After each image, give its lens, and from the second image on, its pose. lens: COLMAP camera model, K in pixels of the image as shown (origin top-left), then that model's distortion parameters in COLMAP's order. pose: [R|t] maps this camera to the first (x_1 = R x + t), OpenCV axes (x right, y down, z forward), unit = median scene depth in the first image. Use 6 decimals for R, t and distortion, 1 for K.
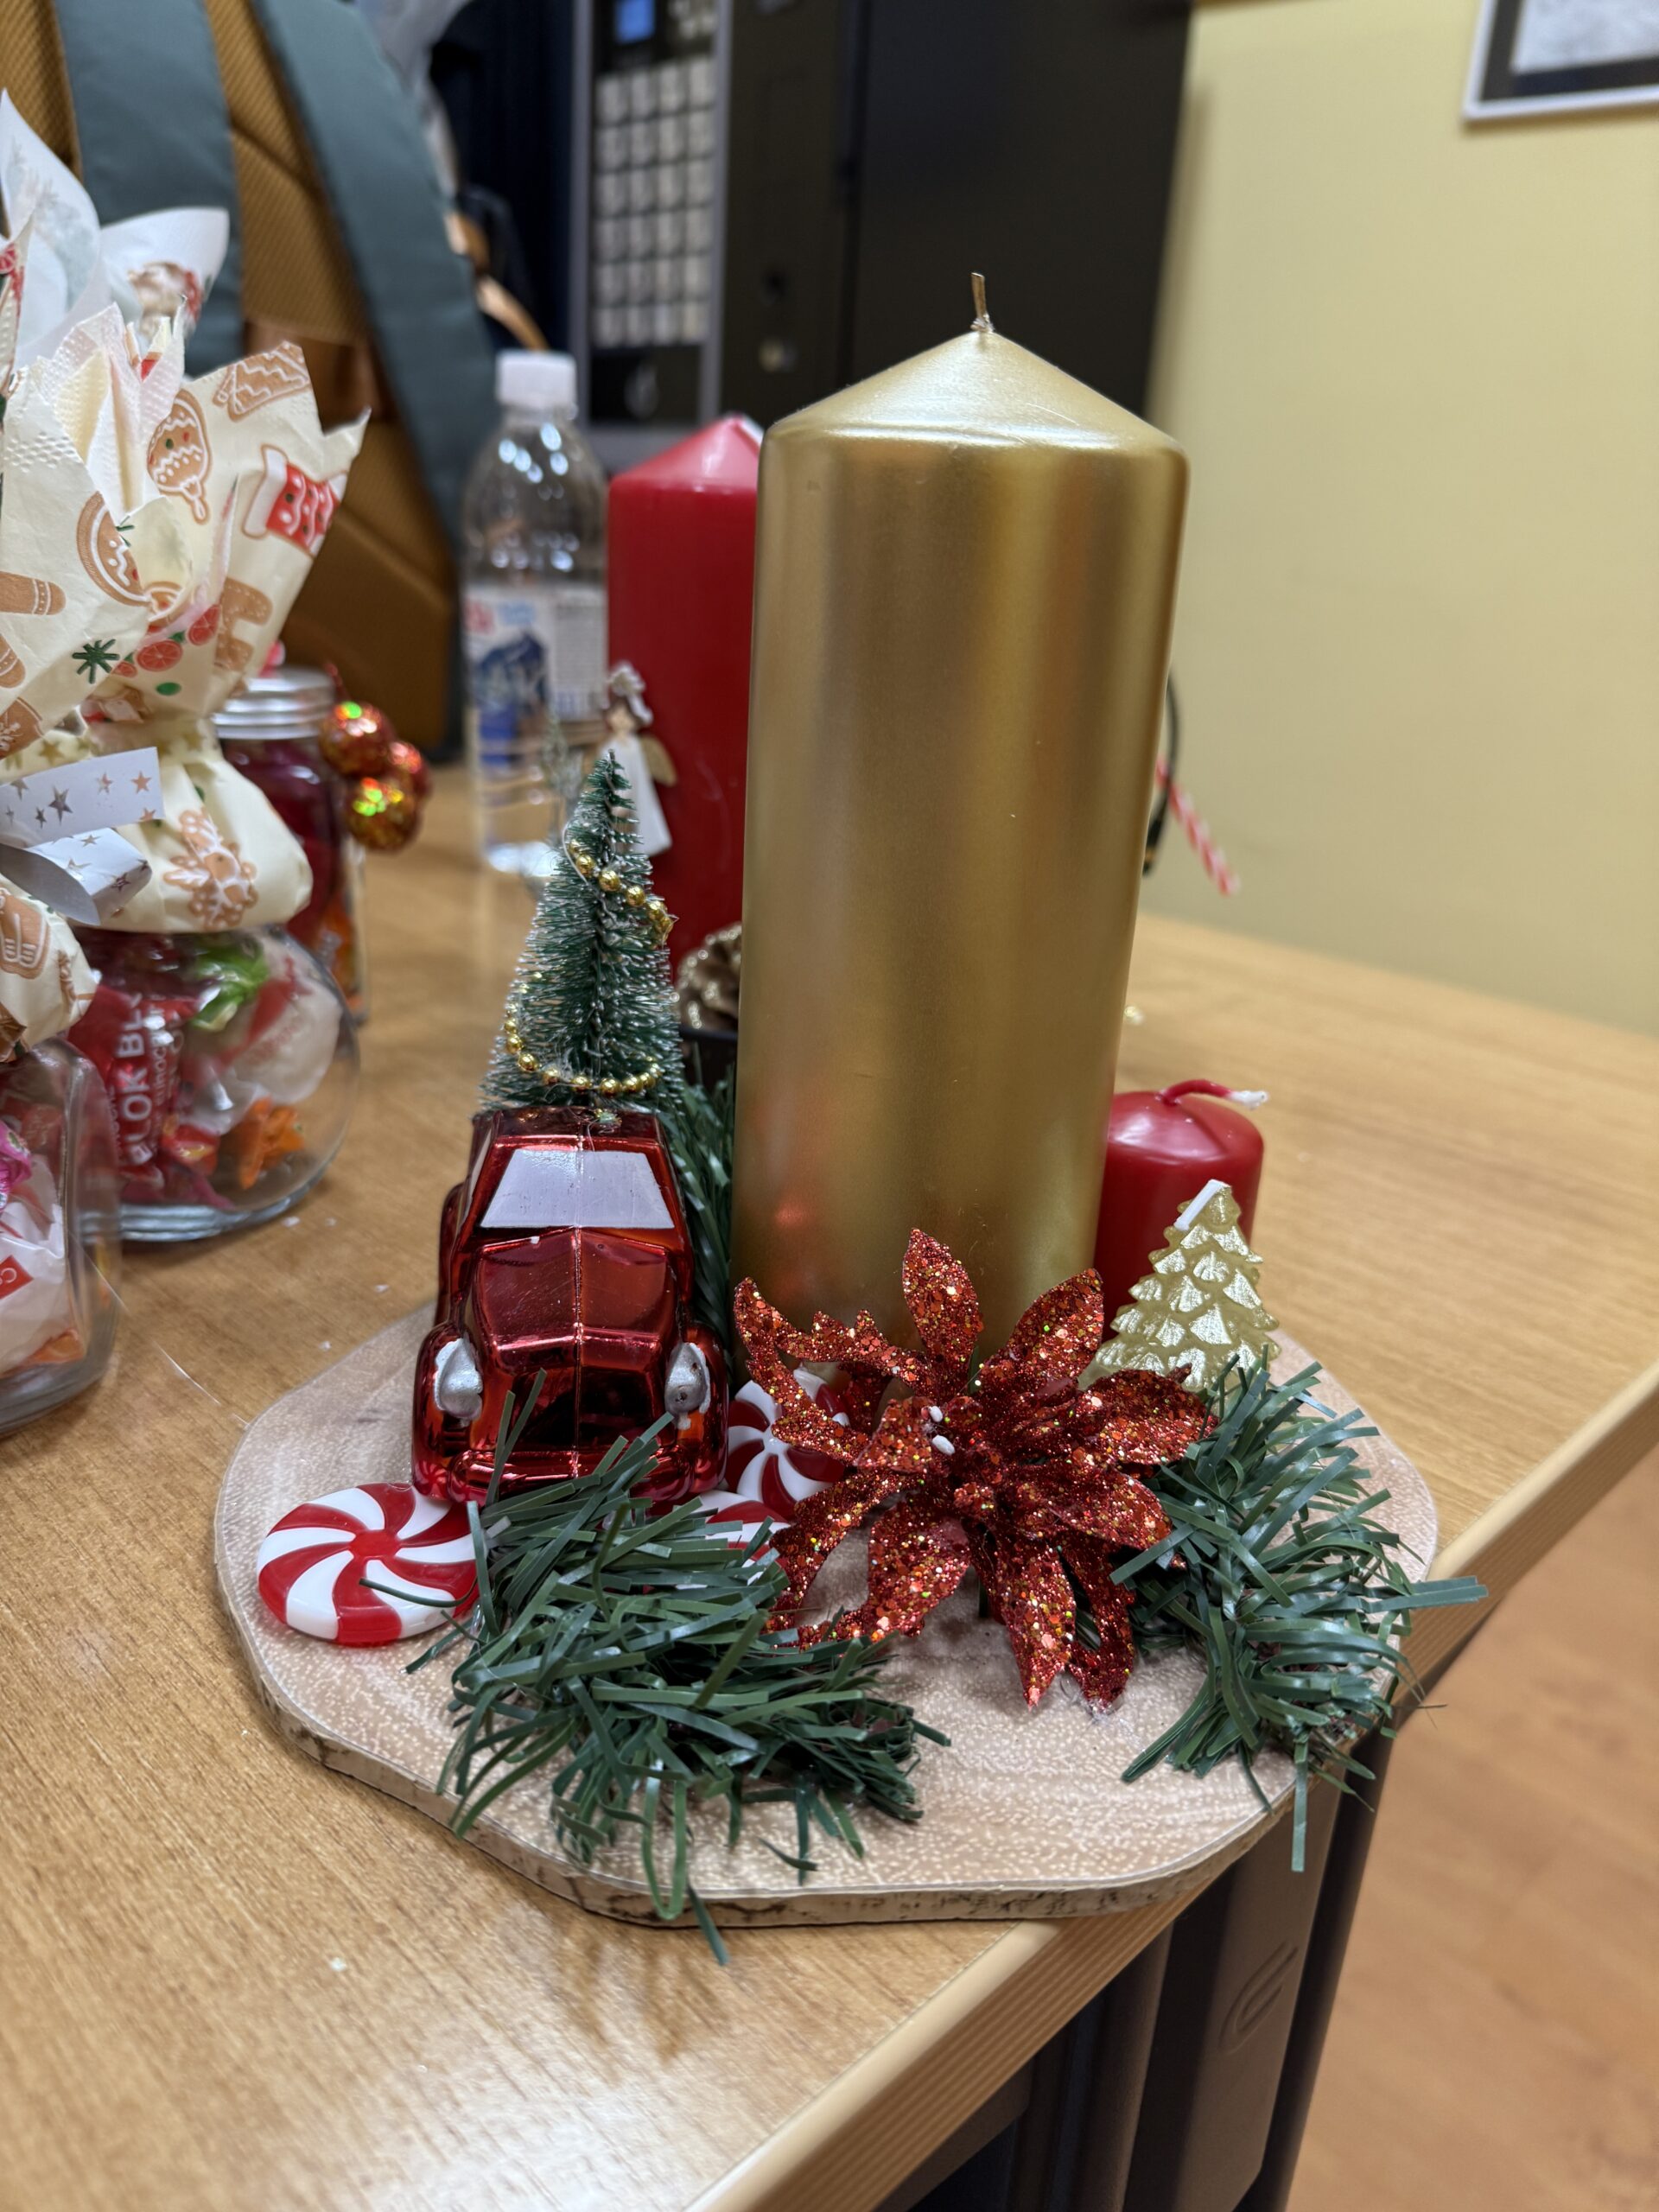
lens RADIAL K [[1502.1, 0, 829.5], [0, 1502.1, 1106.0], [0, 0, 1]] dist [-0.041175, -0.003176]
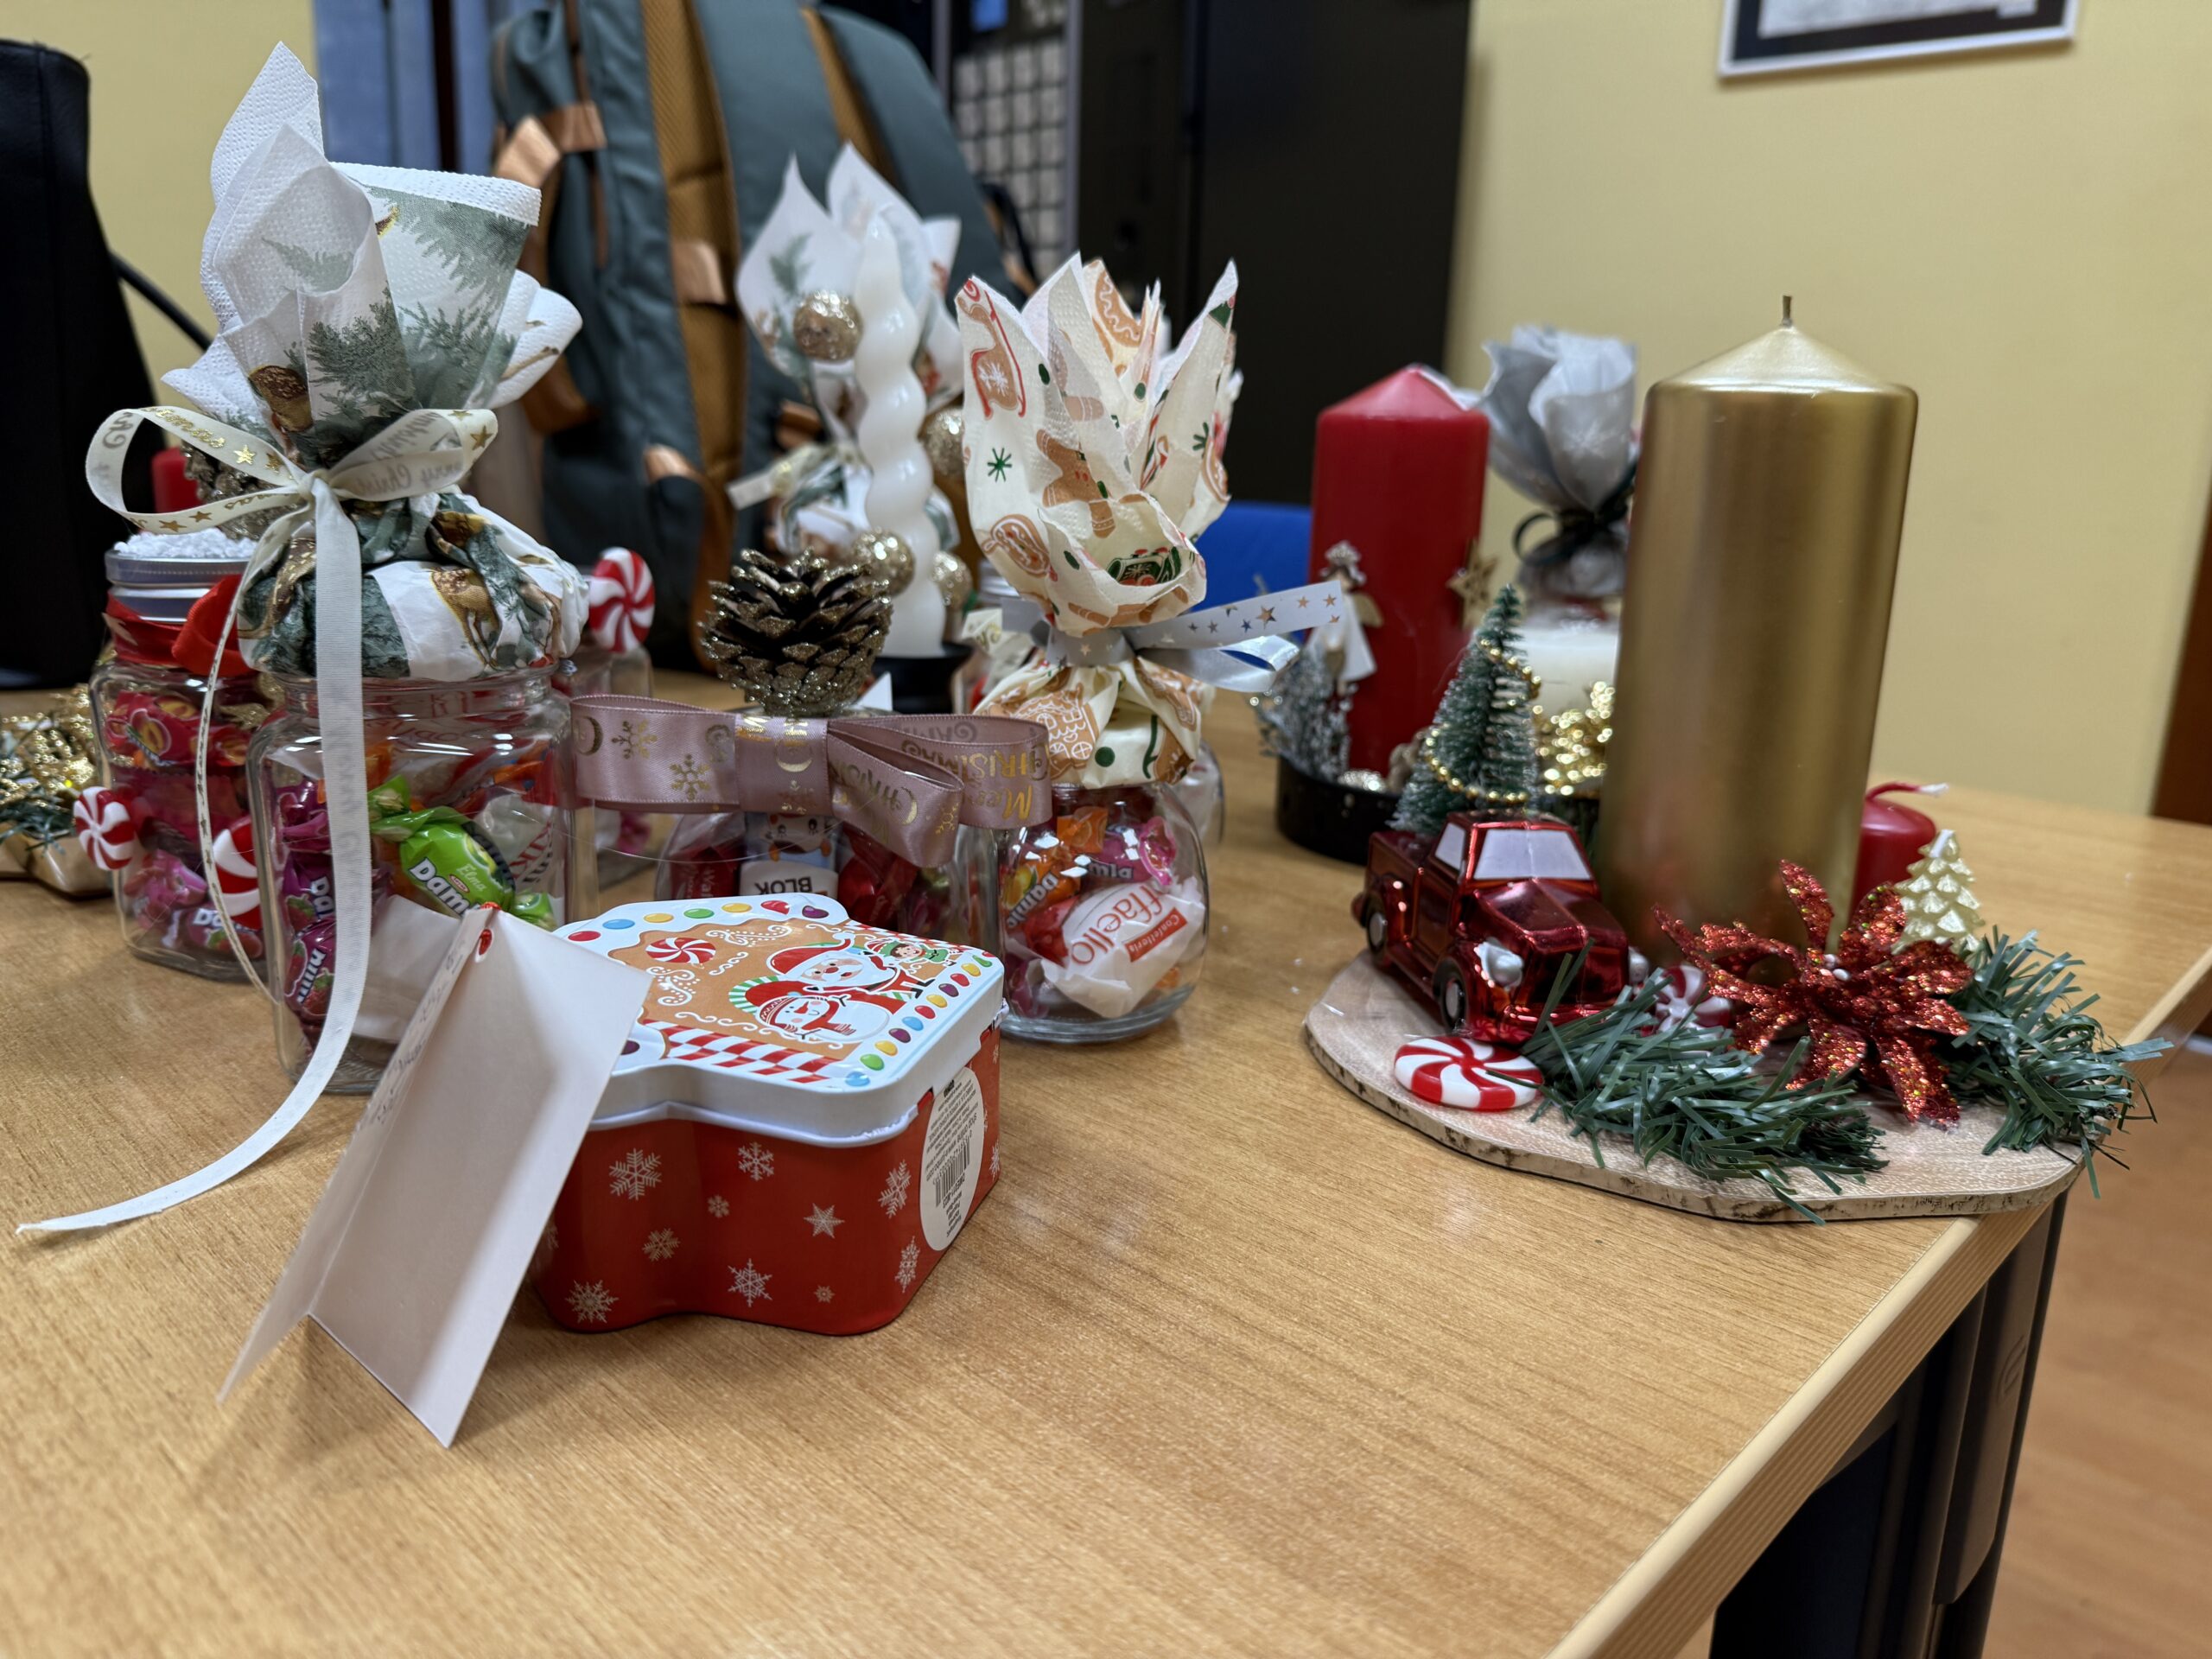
lens RADIAL K [[1502.1, 0, 1106.0], [0, 1502.1, 829.5], [0, 0, 1]] dist [-0.041175, -0.003176]
pose [[0.999546, -0.026595, 0.014140, -0.679537], [0.028065, 0.992778, -0.116638, 0.213282], [-0.010936, 0.116982, 0.993074, -0.581192]]
